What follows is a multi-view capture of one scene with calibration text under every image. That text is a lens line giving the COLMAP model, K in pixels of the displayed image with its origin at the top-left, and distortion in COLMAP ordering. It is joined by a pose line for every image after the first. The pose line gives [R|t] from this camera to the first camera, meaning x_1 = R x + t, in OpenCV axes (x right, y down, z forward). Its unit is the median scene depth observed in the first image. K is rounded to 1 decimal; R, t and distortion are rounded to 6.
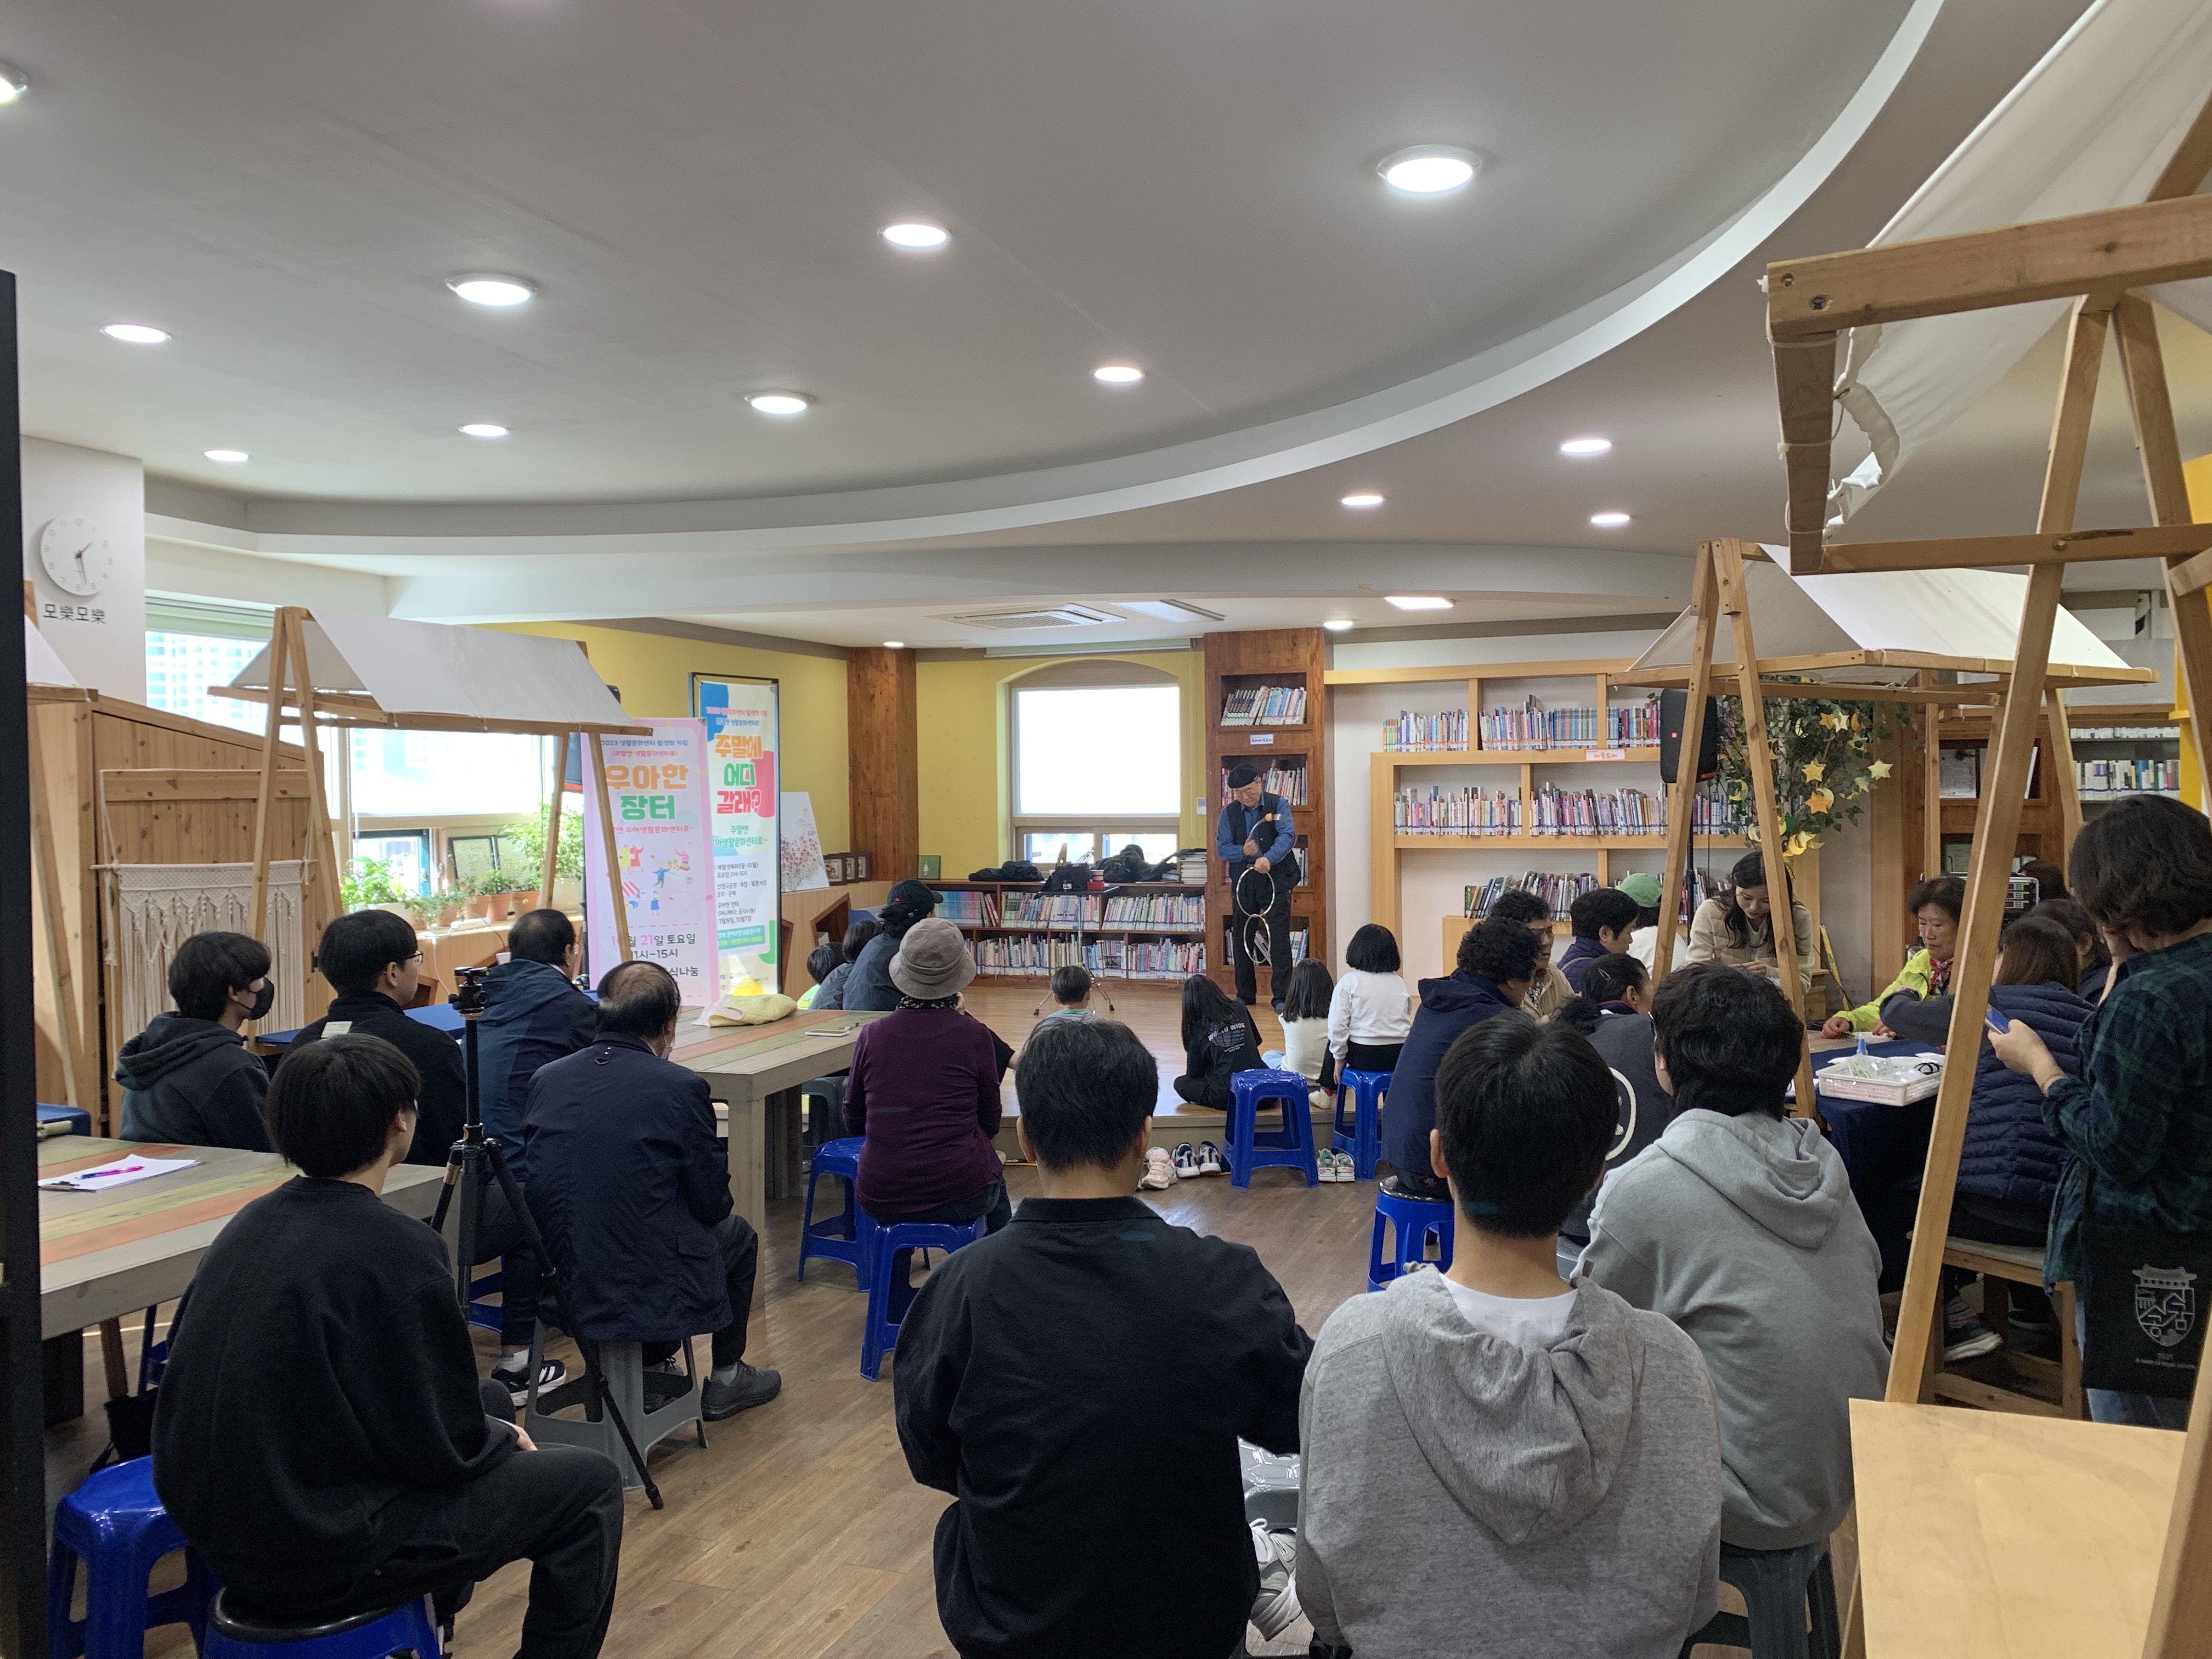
lens RADIAL K [[1685.8, 0, 1107.5], [0, 1685.8, 829.6], [0, 0, 1]] dist [0.009273, 0.000973]
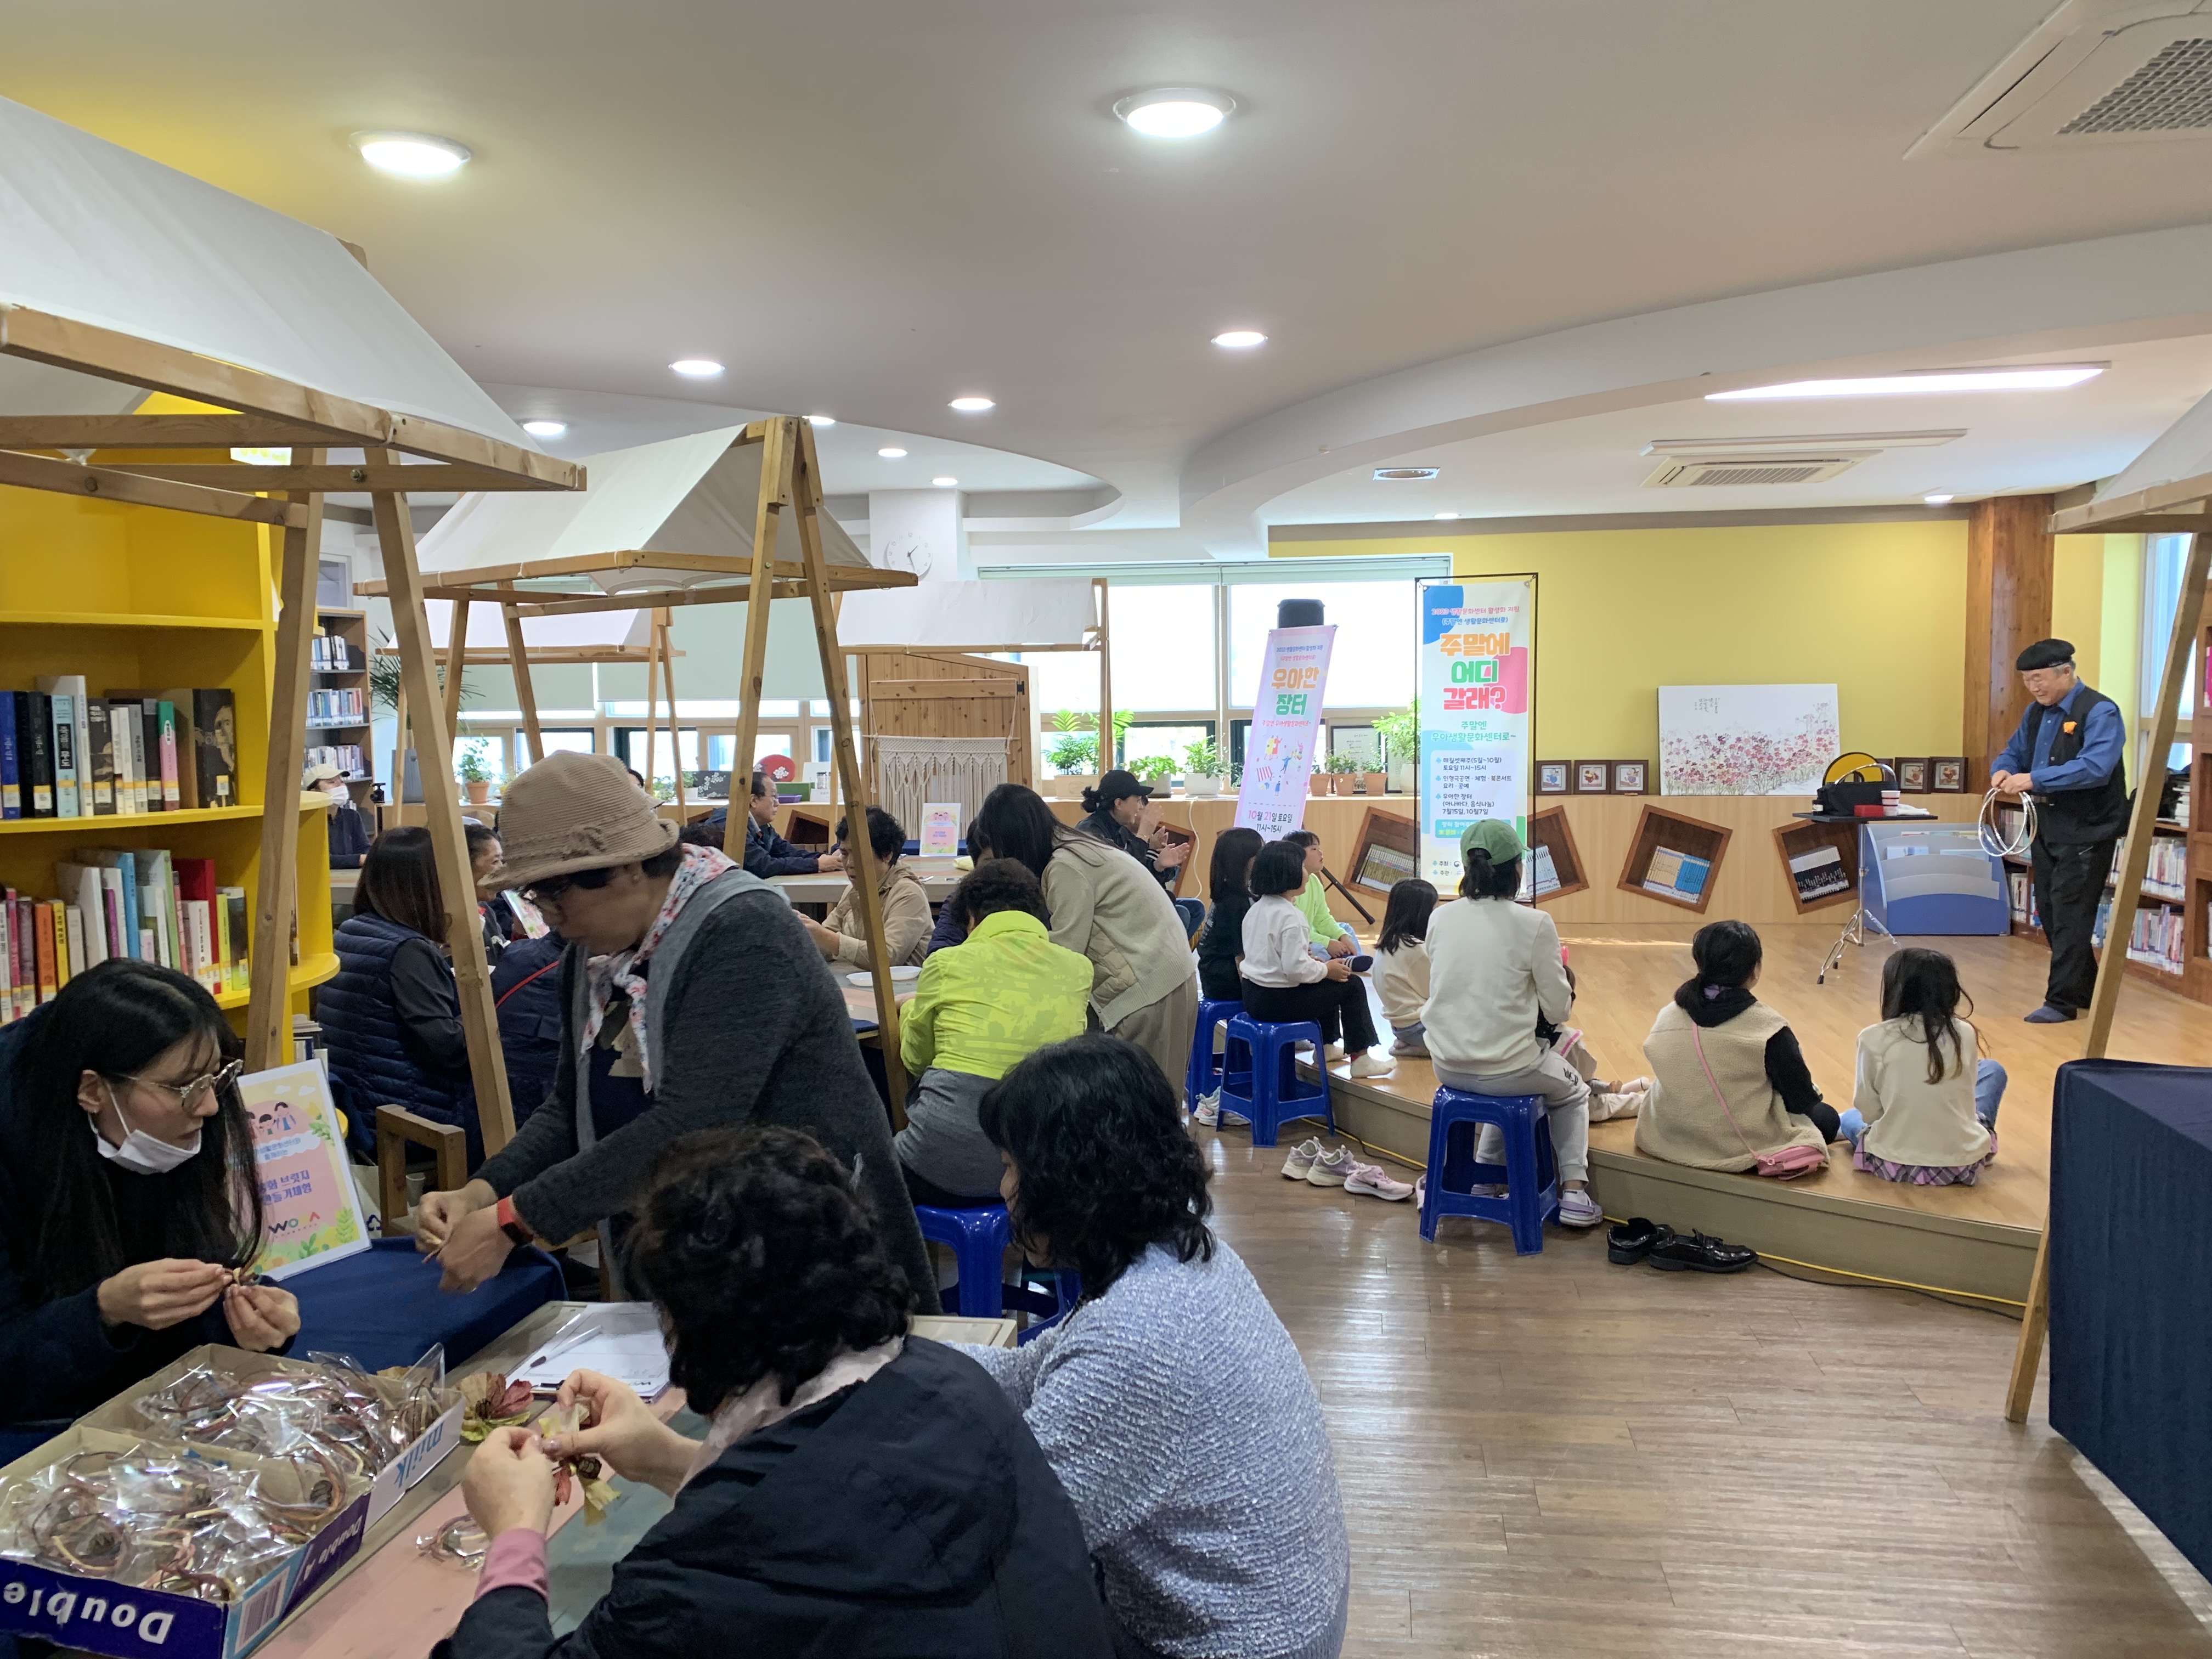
lens RADIAL K [[1685.8, 0, 1109.6], [0, 1685.8, 831.6], [0, 0, 1]] dist [0.009273, 0.000973]
pose [[0.231614, 0.086399, -0.968964, 0.746135], [-0.011785, 0.996224, 0.086012, -0.021555], [0.972736, -0.008503, 0.231757, 0.548857]]
